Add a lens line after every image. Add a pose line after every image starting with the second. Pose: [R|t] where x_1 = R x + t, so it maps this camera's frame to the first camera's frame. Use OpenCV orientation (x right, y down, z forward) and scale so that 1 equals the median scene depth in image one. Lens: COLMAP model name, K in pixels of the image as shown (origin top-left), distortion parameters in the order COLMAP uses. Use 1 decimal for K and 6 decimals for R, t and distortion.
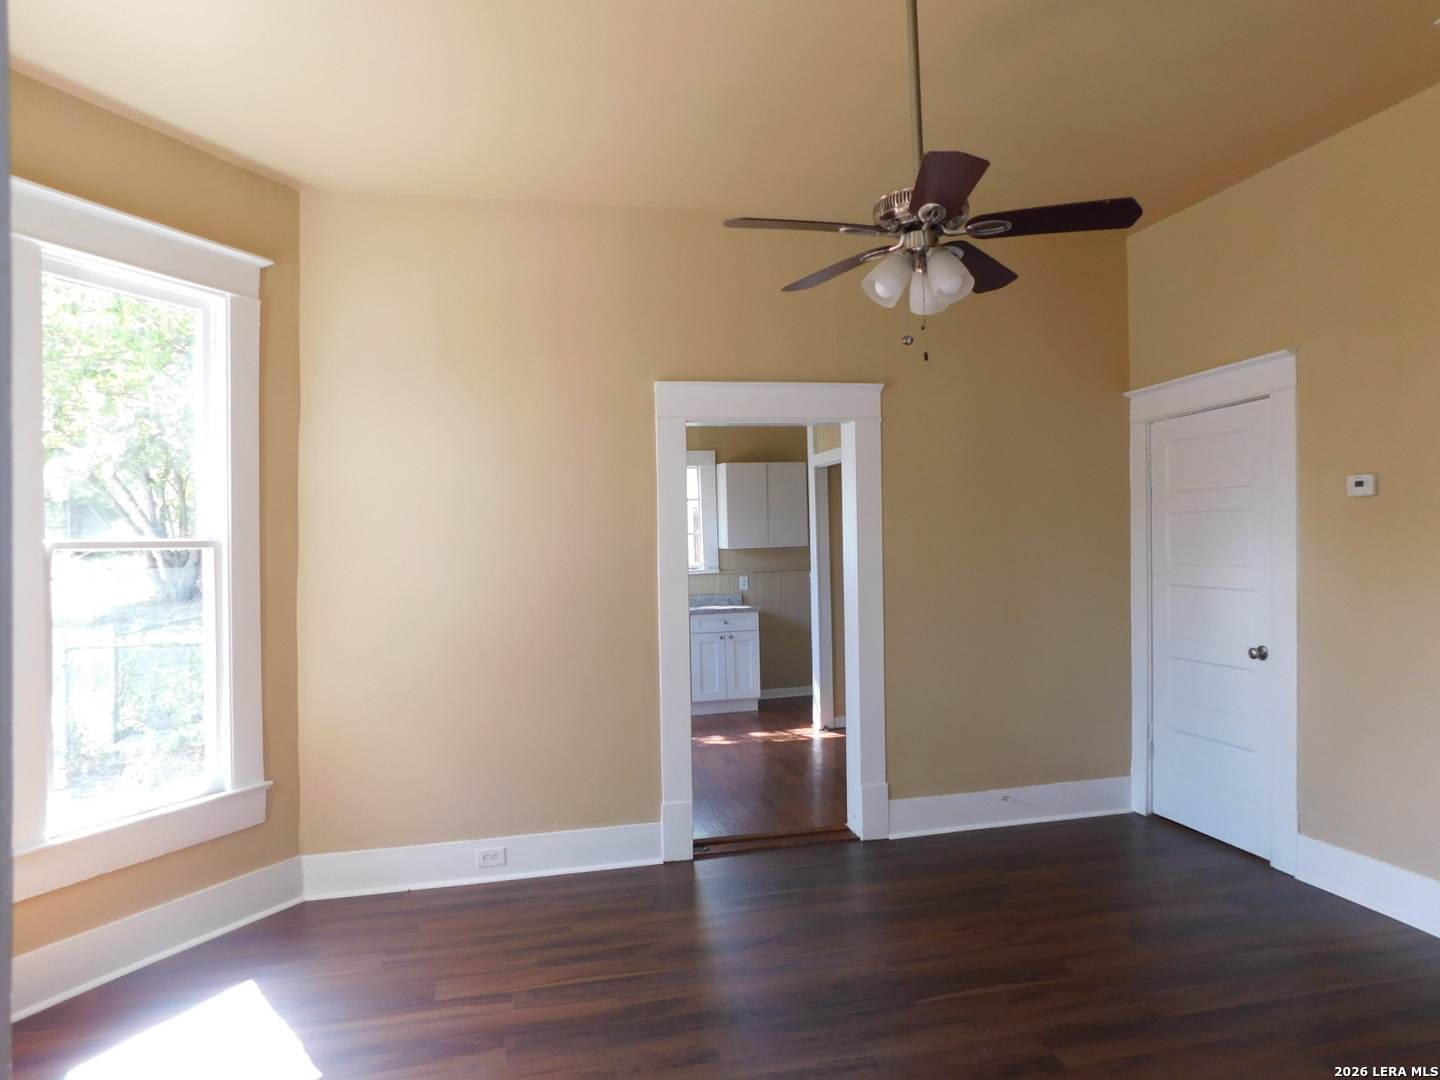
lens RADIAL K [[957.3, 0, 730.5], [0, 957.3, 528.7], [0, 0, 1]] dist [-0.053013, 0.043700]
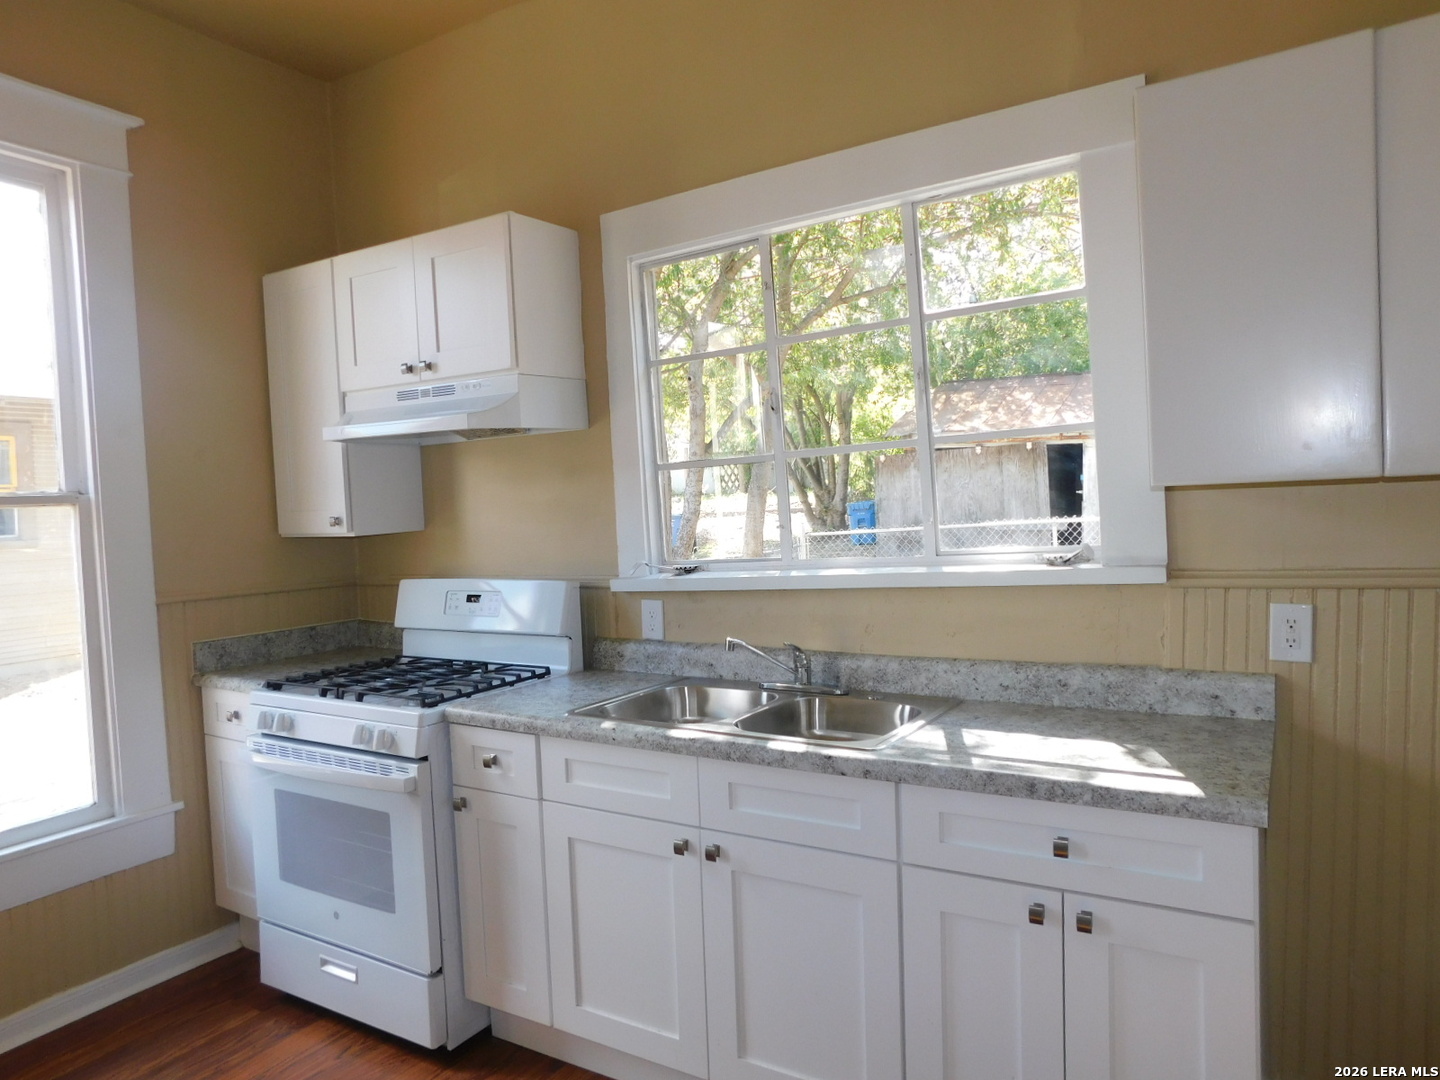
lens RADIAL K [[957.3, 0, 716.8], [0, 957.3, 541.7], [0, 0, 1]] dist [-0.053013, 0.043700]
pose [[0.692268, 0.024941, -0.721209, 0.084363], [0.039069, 0.996642, 0.071966, 0.013793], [0.720582, -0.077997, 0.688969, 0.766258]]
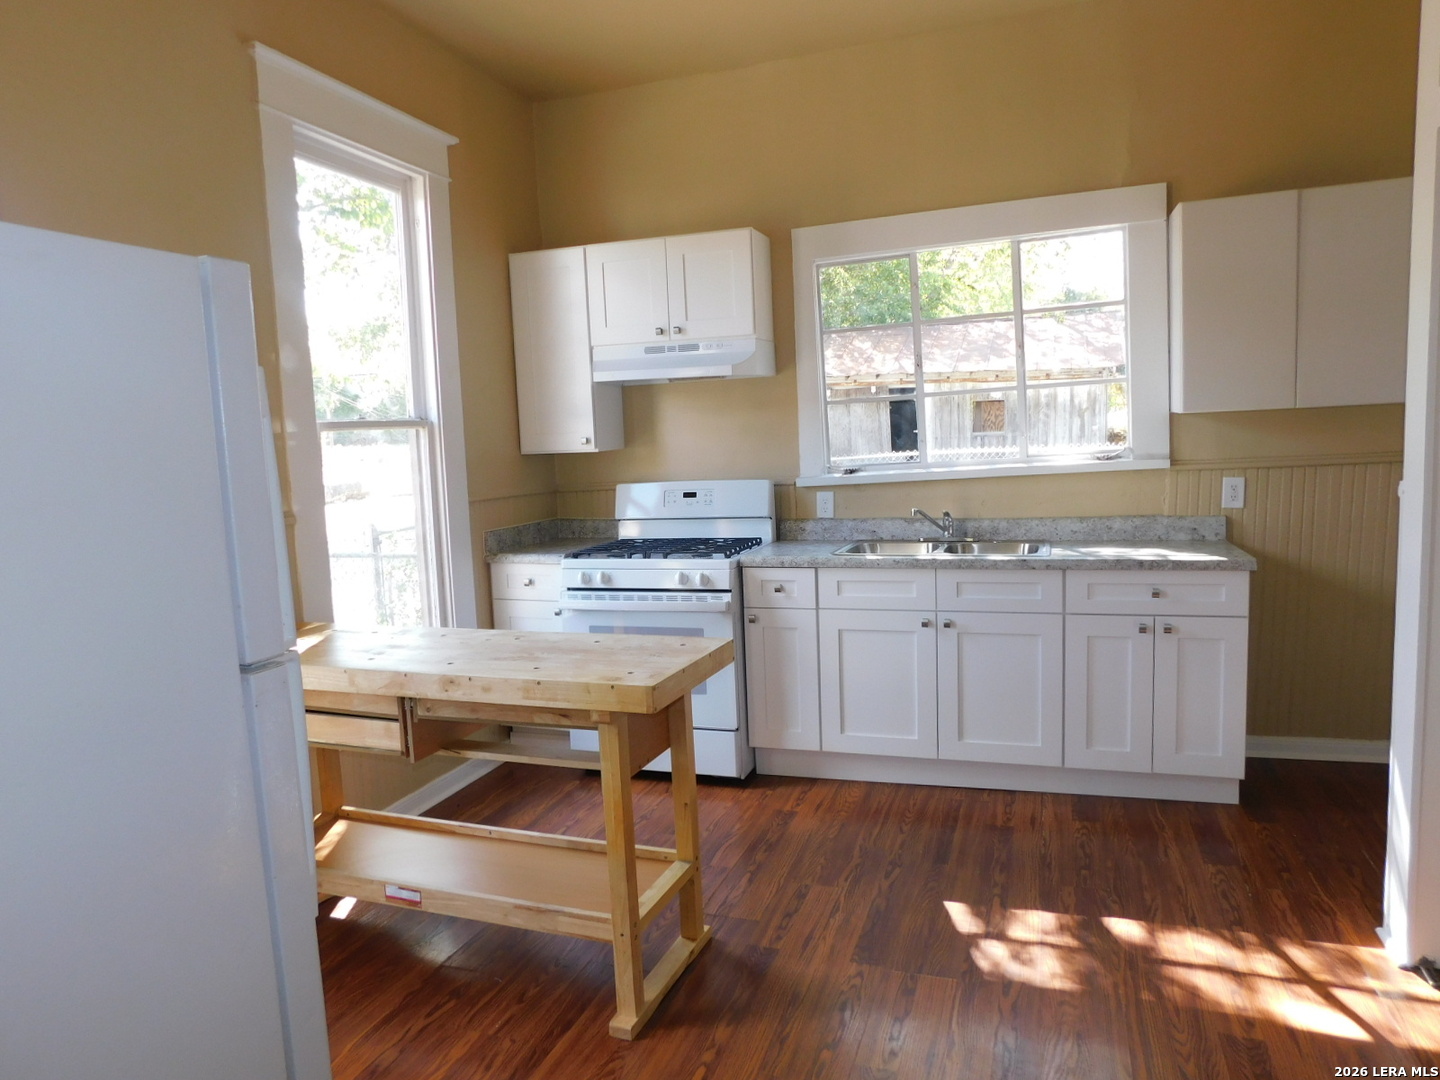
lens RADIAL K [[957.3, 0, 726.9], [0, 957.3, 542.6], [0, 0, 1]] dist [-0.053013, 0.043700]
pose [[0.835745, 0.047486, -0.547060, 0.059552], [0.035753, 0.989434, 0.140504, 0.011532], [0.547952, -0.136985, 0.825217, 0.532670]]
